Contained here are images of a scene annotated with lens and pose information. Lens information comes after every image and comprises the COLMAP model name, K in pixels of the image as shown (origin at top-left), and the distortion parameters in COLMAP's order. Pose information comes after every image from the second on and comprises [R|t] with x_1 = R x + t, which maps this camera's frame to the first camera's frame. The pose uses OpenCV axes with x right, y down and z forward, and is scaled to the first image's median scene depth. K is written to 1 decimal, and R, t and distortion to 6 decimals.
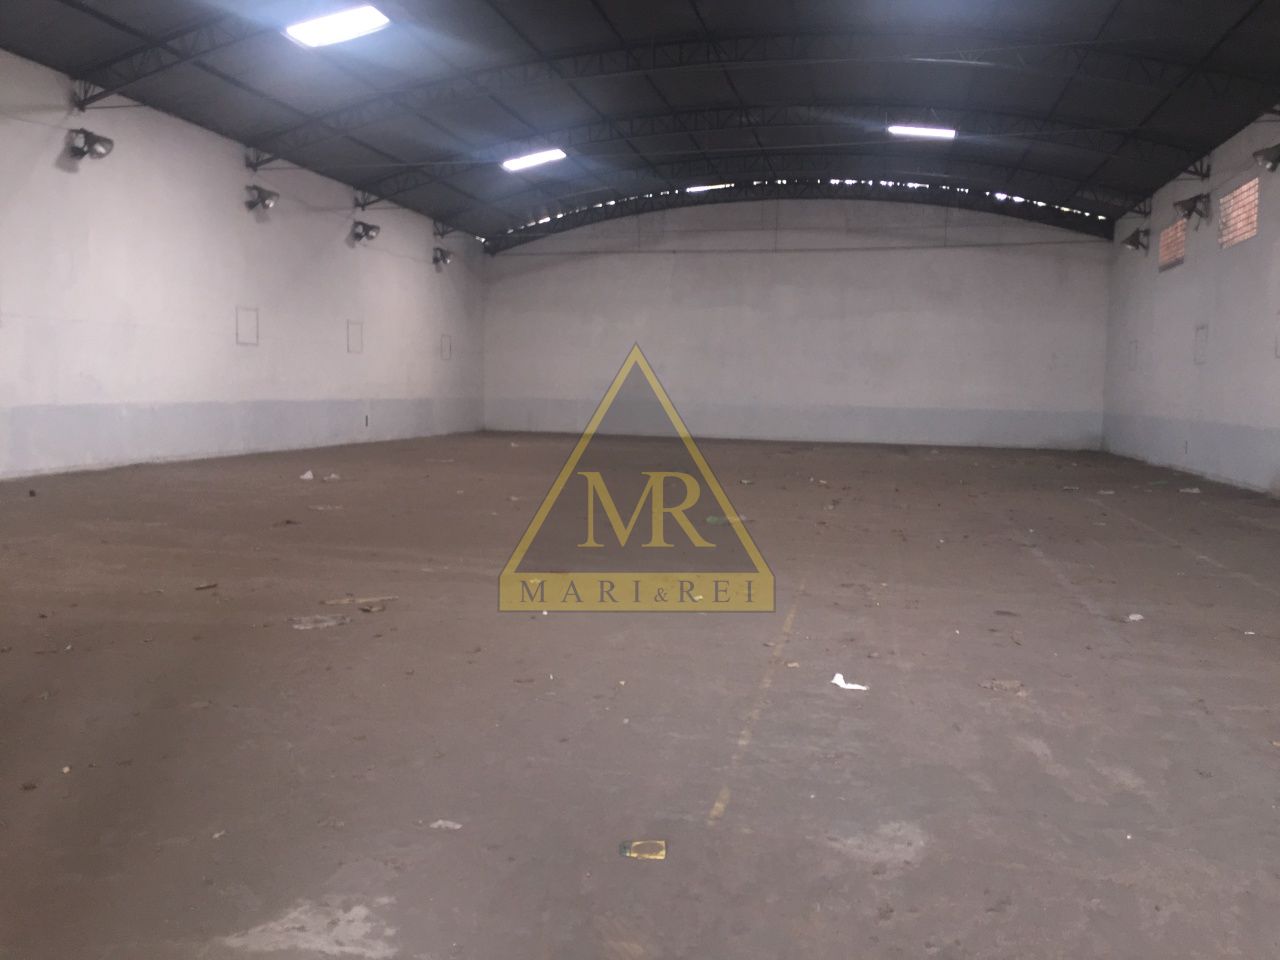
lens RADIAL K [[1095.3, 0, 614.8], [0, 1095.3, 464.6], [0, 0, 1]] dist [0.063071, -0.078843]
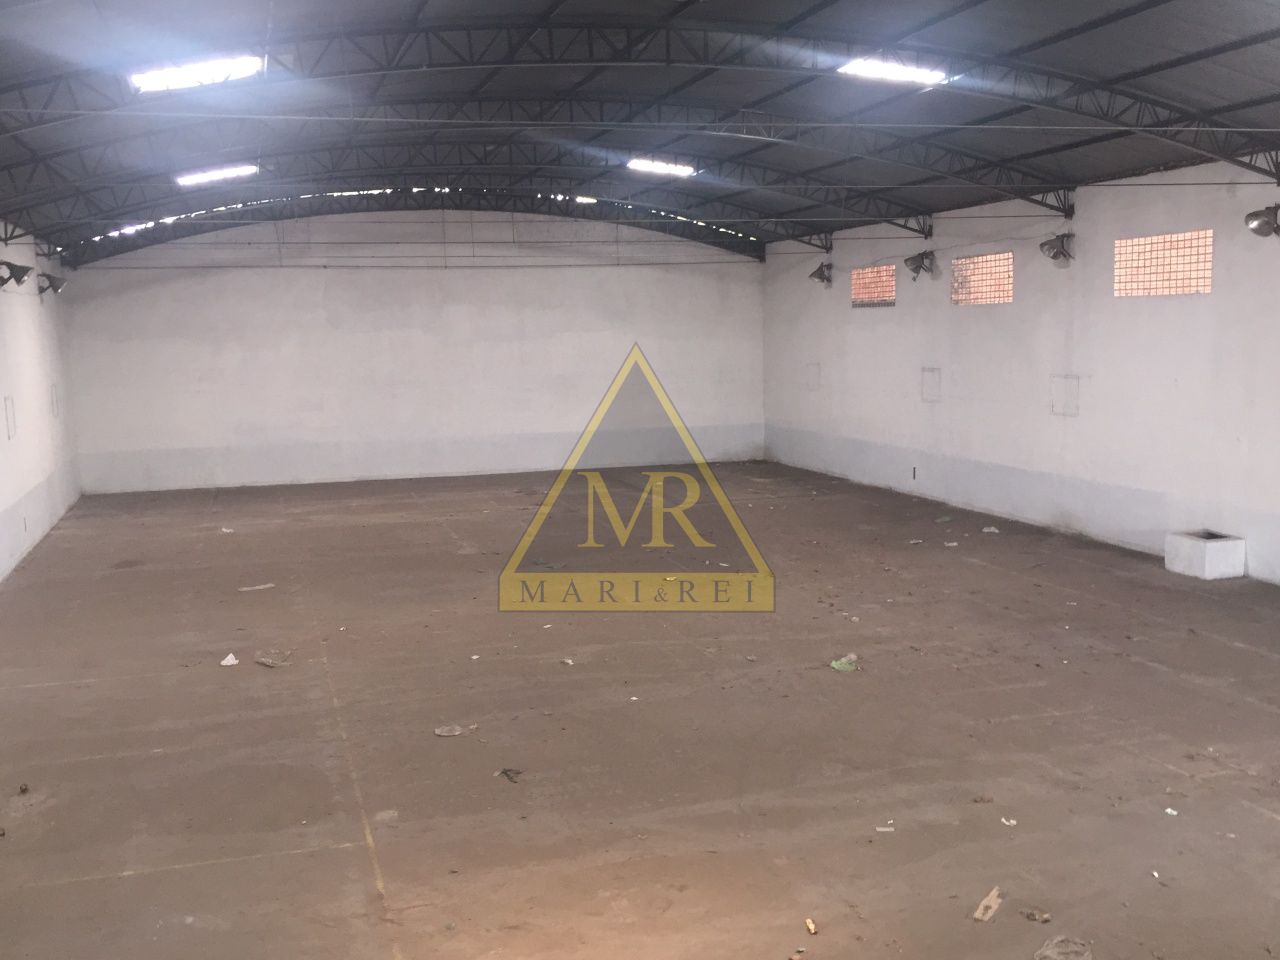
lens RADIAL K [[1211.3, 0, 648.3], [0, 1211.3, 485.5], [0, 0, 1]] dist [0.036140, 0.000000]
pose [[0.853118, -0.104119, 0.511223, -0.251151], [0.073890, 0.994119, 0.079163, -0.088088], [-0.516459, -0.029761, 0.855794, 0.062094]]
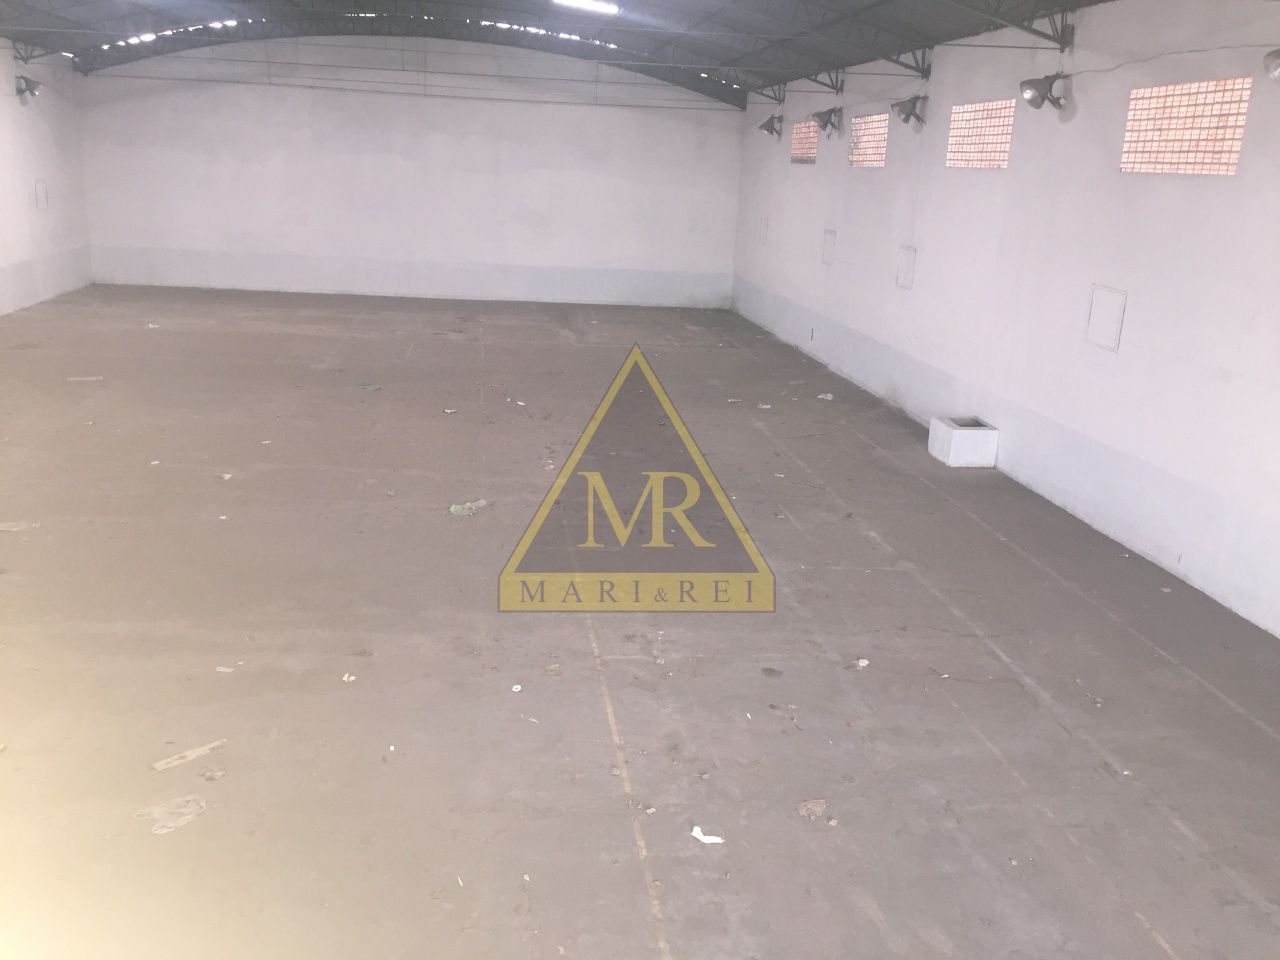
lens RADIAL K [[1095.3, 0, 648.3], [0, 1095.3, 479.5], [0, 0, 1]] dist [0.063071, -0.078843]
pose [[0.928585, -0.075295, 0.363402, -0.048080], [-0.005544, 0.976279, 0.216445, -0.083221], [-0.371079, -0.203002, 0.906140, 0.001377]]
